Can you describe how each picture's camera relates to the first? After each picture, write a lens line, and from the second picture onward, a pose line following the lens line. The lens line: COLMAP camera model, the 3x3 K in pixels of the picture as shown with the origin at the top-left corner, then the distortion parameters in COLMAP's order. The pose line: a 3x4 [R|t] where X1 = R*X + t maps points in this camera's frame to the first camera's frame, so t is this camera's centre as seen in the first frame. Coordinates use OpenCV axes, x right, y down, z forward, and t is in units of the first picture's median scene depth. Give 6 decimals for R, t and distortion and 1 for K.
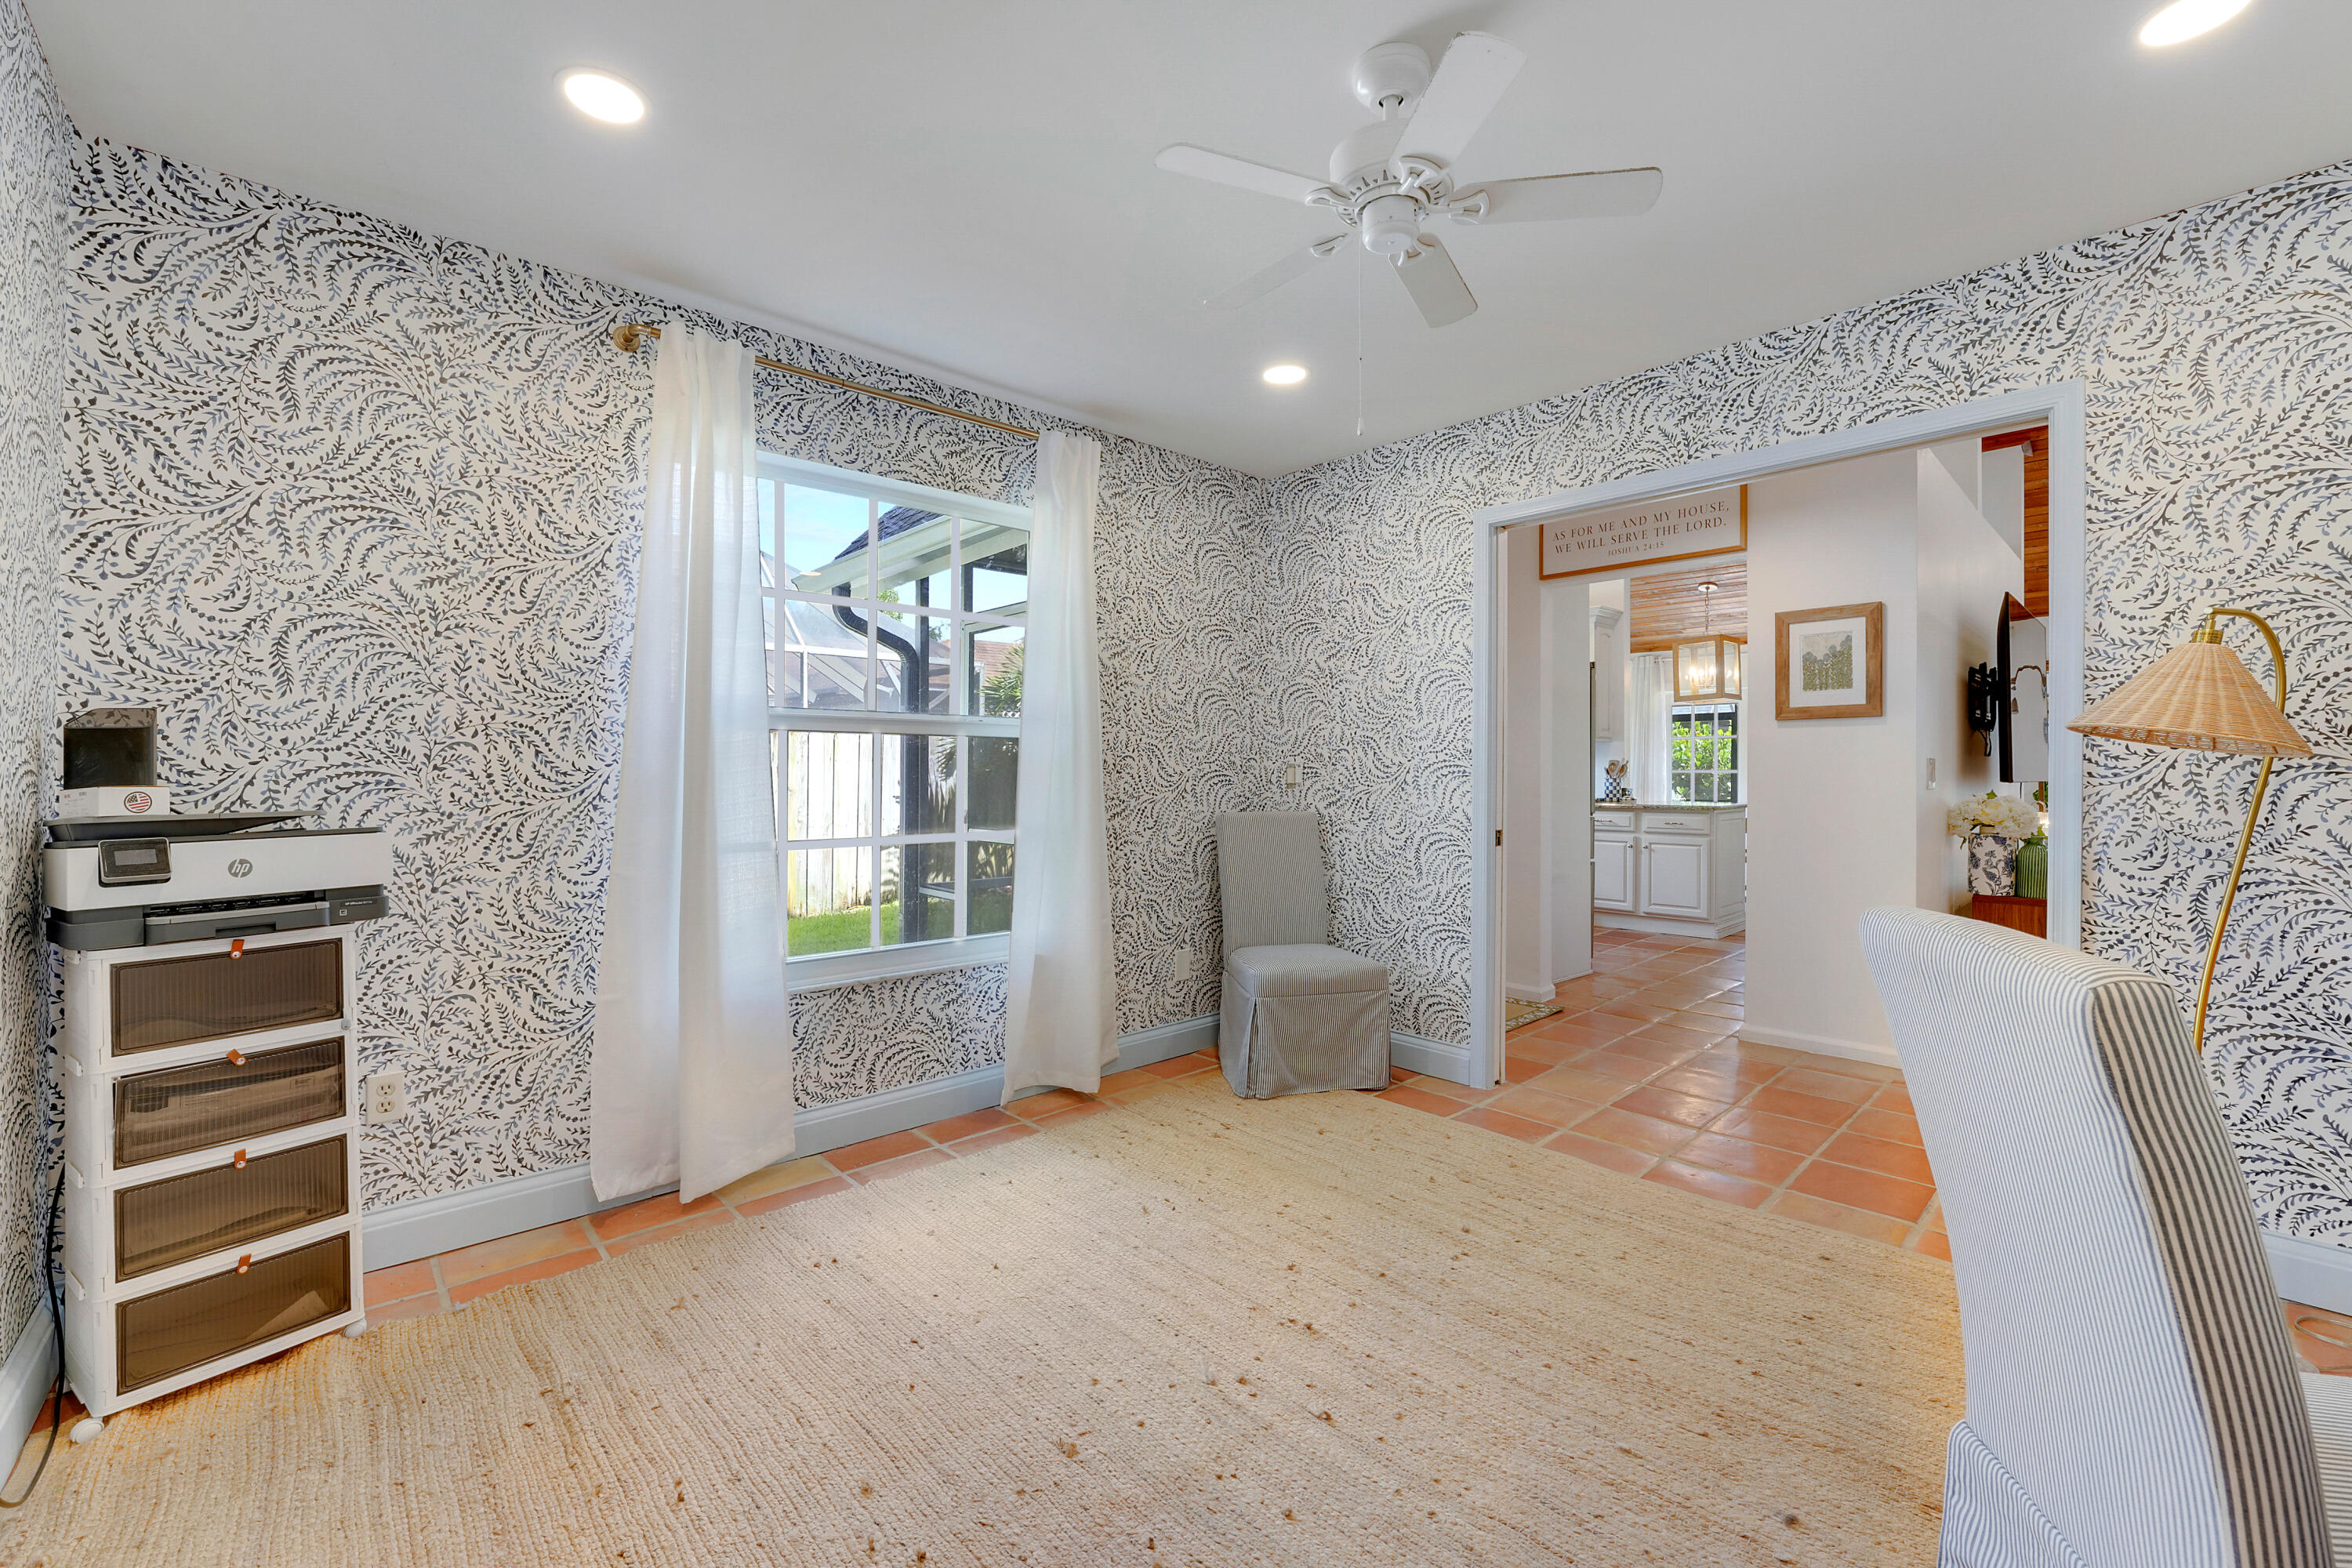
lens RADIAL K [[967.7, 0, 1168.3], [0, 967.7, 788.4], [0, 0, 1]] dist [-0.019660, 0.000067]
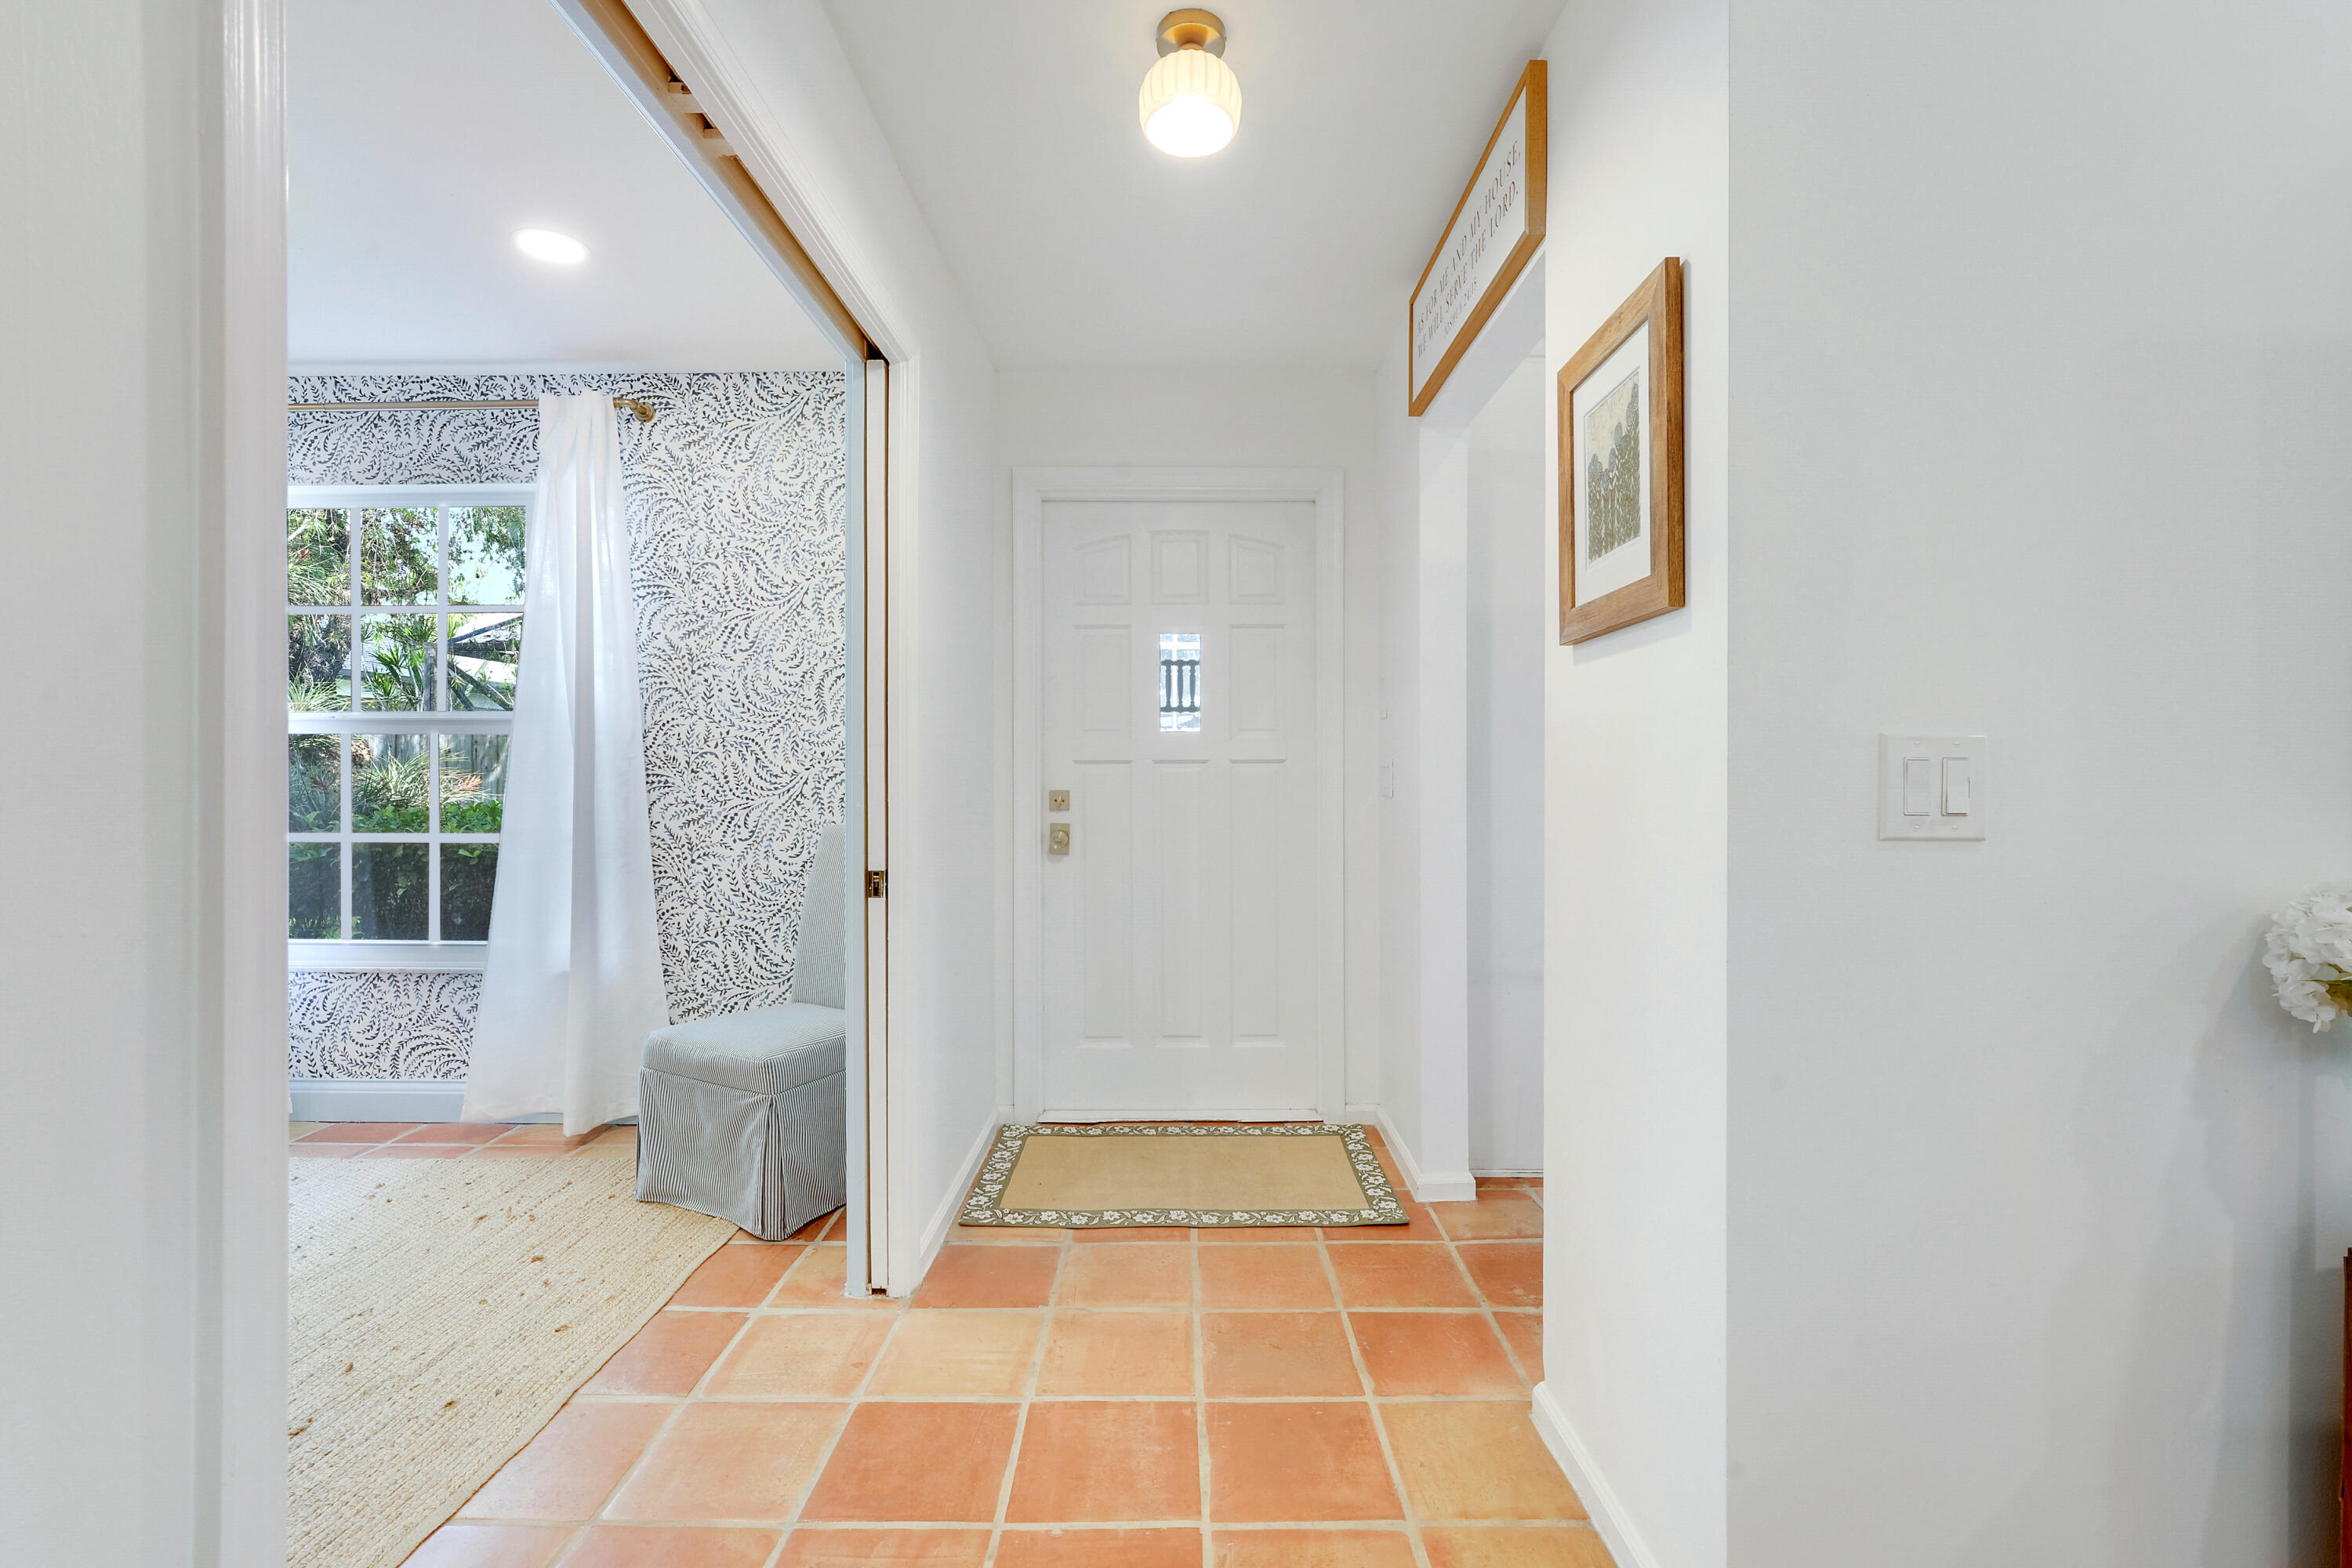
lens RADIAL K [[894.4, 0, 1176.1], [0, 894.4, 796.3], [0, 0, 1]] dist [-0.011501, -0.000015]
pose [[0.734785, 0.015389, -0.678125, 0.824340], [-0.013160, 0.999878, 0.008431, -0.007746], [0.678172, 0.002729, 0.734898, 0.744946]]
